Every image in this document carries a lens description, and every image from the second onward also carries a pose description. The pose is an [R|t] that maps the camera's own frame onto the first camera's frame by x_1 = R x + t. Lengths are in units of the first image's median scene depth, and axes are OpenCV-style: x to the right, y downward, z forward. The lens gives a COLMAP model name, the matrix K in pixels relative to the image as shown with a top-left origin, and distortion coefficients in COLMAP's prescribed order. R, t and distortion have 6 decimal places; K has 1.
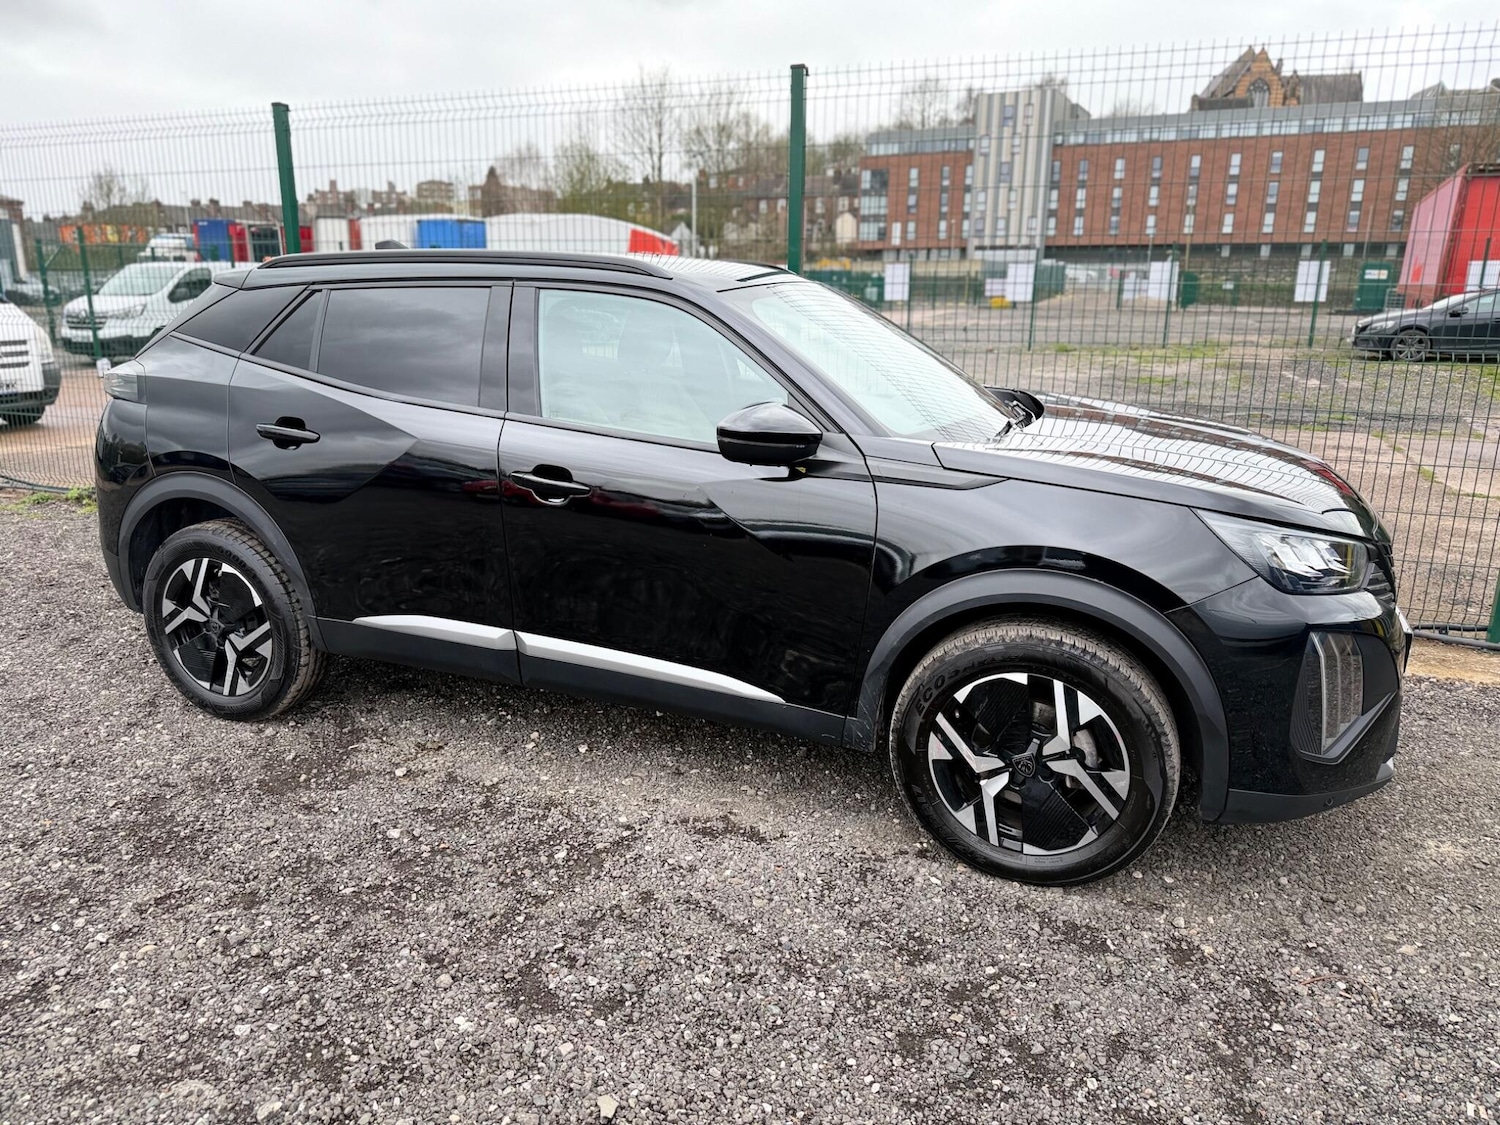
lens RADIAL K [[1061.3, 0, 742.2], [0, 1061.3, 571.2], [0, 0, 1]] dist [0.029851, -0.036488]
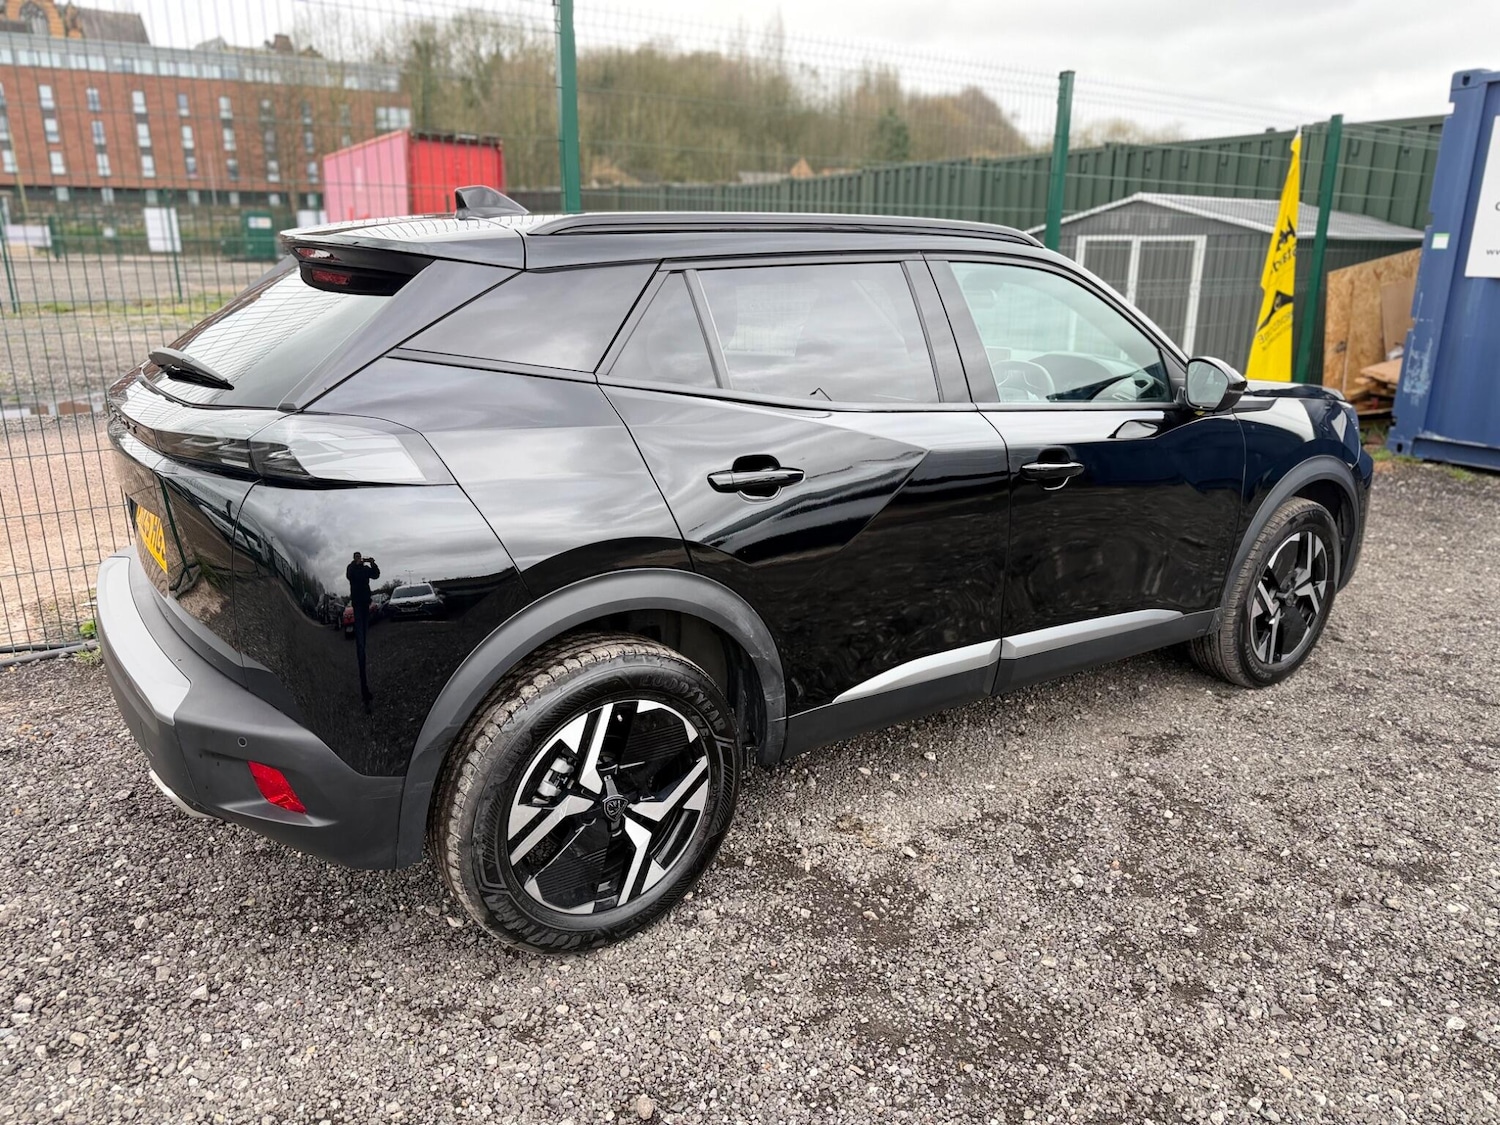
lens RADIAL K [[1061.3, 0, 752.8], [0, 1061.3, 565.2], [0, 0, 1]] dist [0.029851, -0.036488]
pose [[0.545688, -0.242958, 0.801995, -0.138247], [0.209774, 0.966181, 0.149963, -0.024635], [-0.811307, 0.086404, 0.578200, 0.083576]]
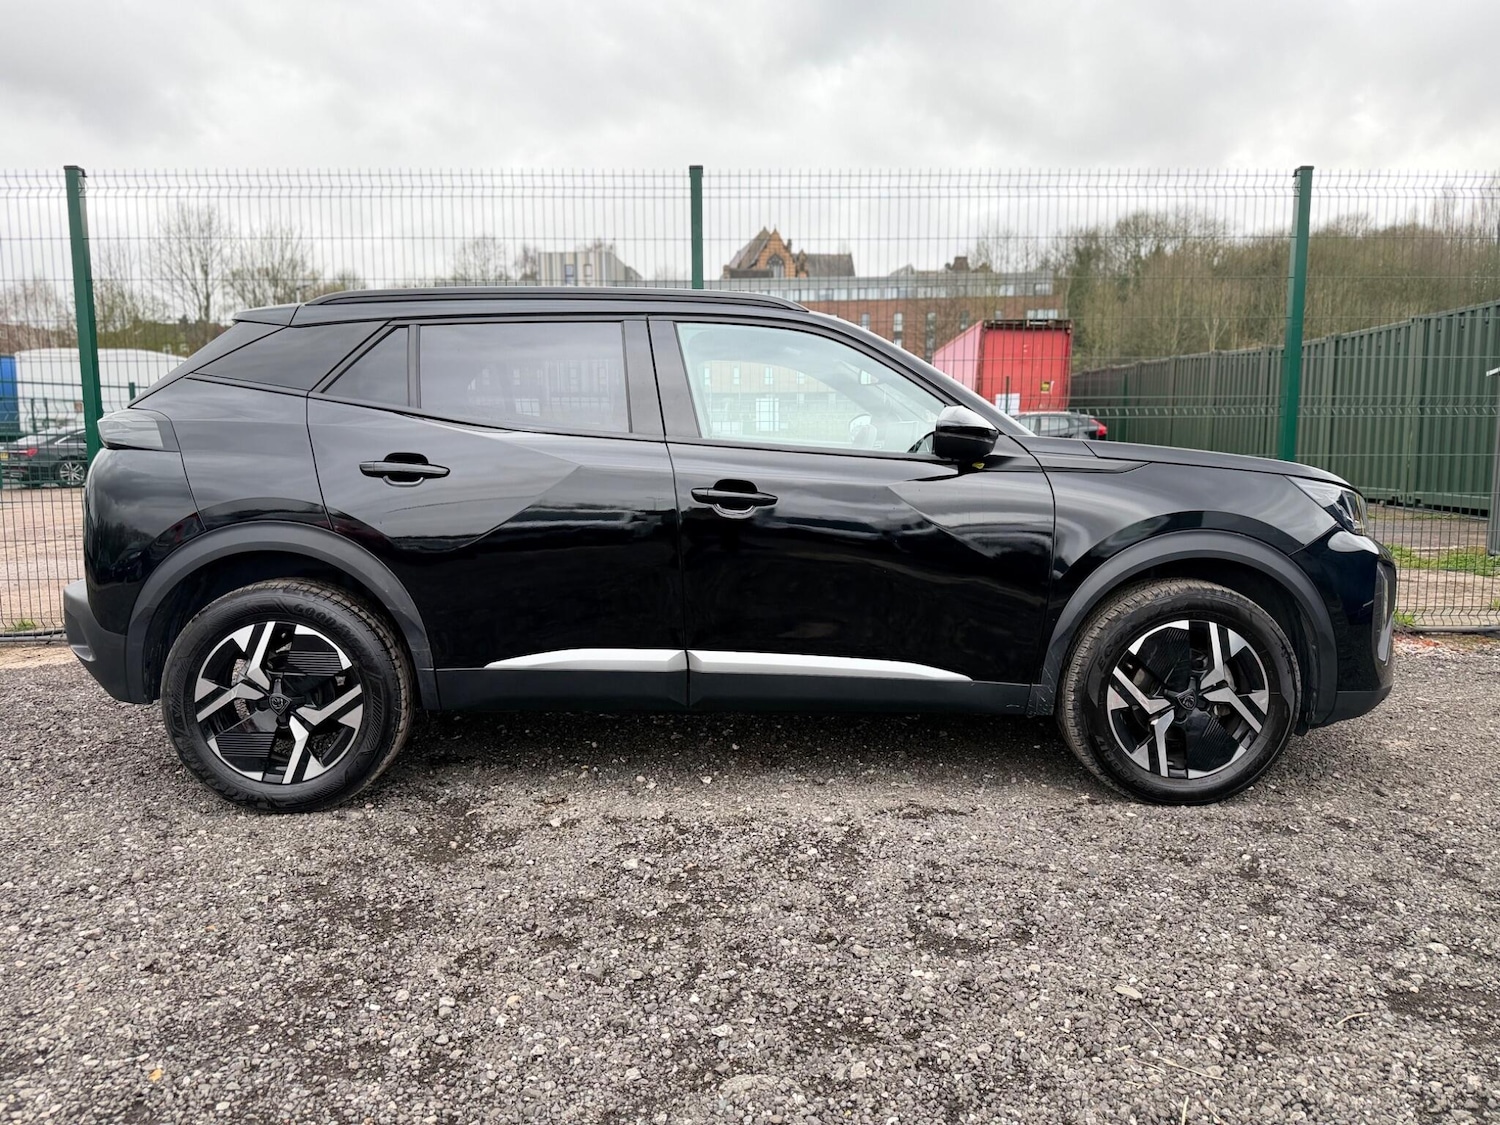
lens RADIAL K [[1061.3, 0, 748.7], [0, 1061.3, 566.9], [0, 0, 1]] dist [0.029851, -0.036488]
pose [[0.919404, -0.060865, 0.388576, -0.071013], [0.113006, 0.987176, -0.112755, 0.012666], [-0.376729, 0.147579, 0.914492, 0.007798]]
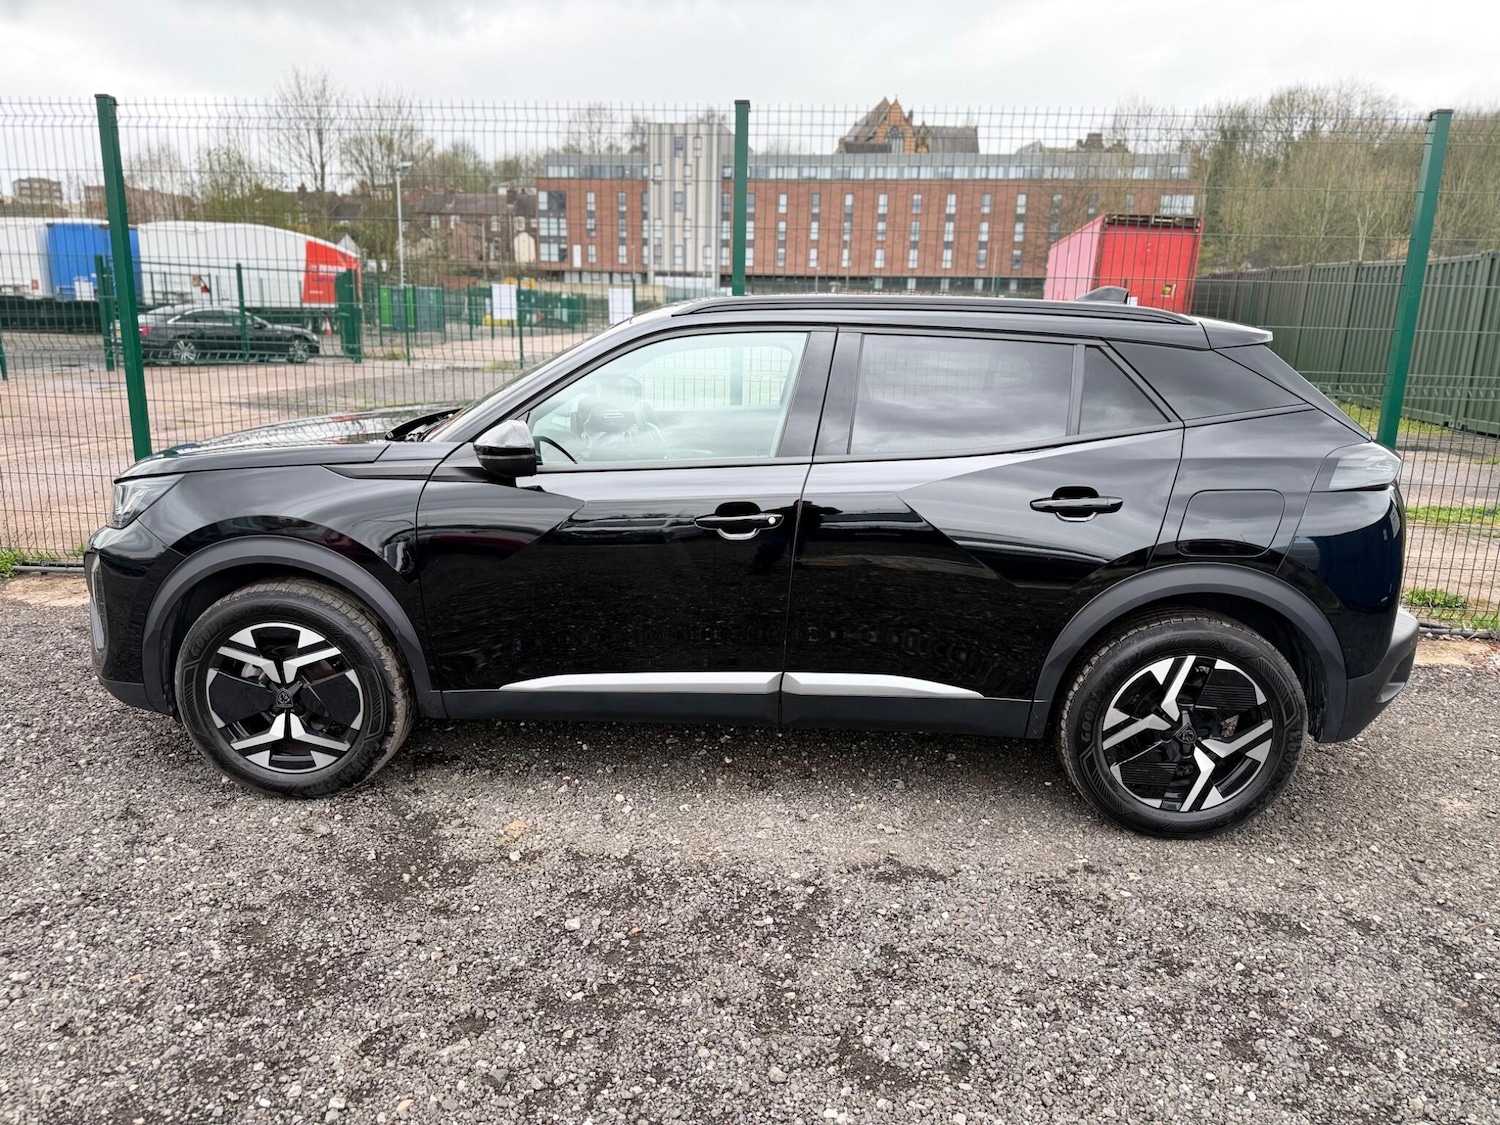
lens RADIAL K [[1061.3, 0, 747.2], [0, 1061.3, 567.7], [0, 0, 1]] dist [0.029851, -0.036488]
pose [[0.954561, -0.053388, 0.293196, -0.053268], [0.059785, 0.998128, -0.012893, -0.004442], [-0.291959, 0.029836, 0.955965, 0.010327]]
